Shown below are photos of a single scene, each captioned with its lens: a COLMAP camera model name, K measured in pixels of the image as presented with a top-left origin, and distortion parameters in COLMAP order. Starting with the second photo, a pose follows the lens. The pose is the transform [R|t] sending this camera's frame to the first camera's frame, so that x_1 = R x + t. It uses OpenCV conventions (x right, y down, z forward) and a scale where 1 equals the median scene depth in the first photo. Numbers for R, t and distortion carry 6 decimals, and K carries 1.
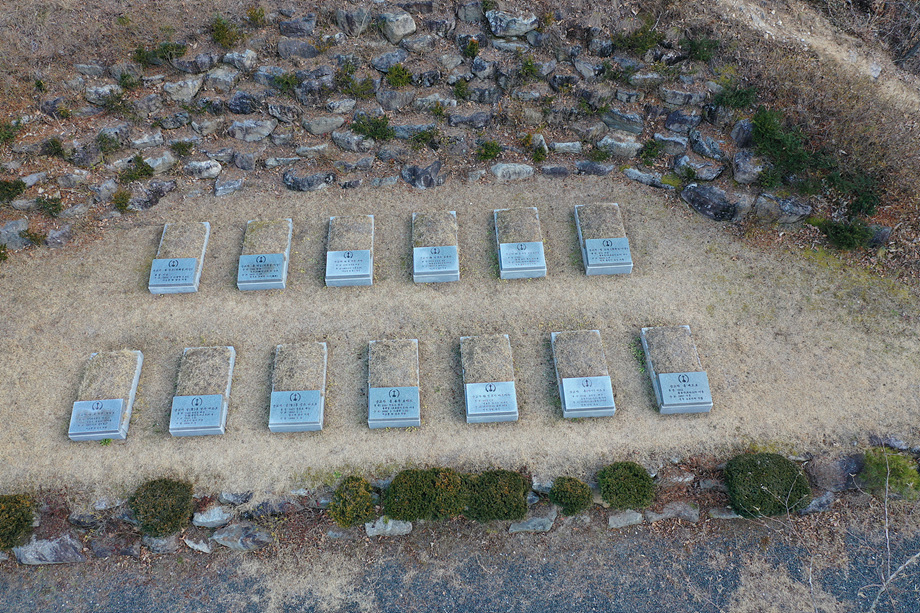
lens RADIAL K [[714.9, 0, 459.6], [0, 714.9, 306.8], [0, 0, 1]] dist [-0.010860, 0.007737]
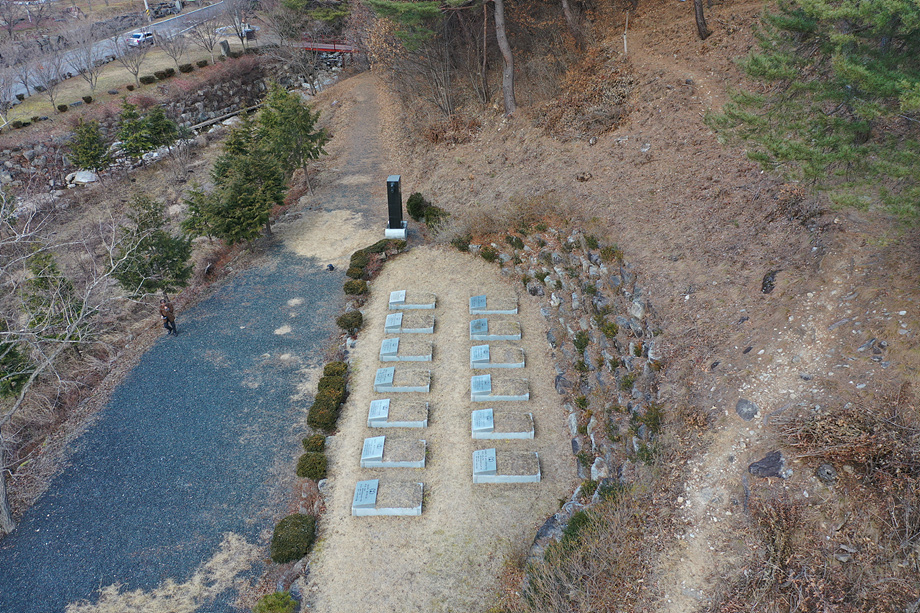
lens RADIAL K [[714.9, 0, 460.0], [0, 714.9, 305.1], [0, 0, 1]] dist [-0.010860, 0.007737]
pose [[-0.045709, 0.504324, -0.862304, 1.183463], [-0.808245, 0.488621, 0.328617, -0.604474], [0.587069, 0.711974, 0.385283, 0.256871]]
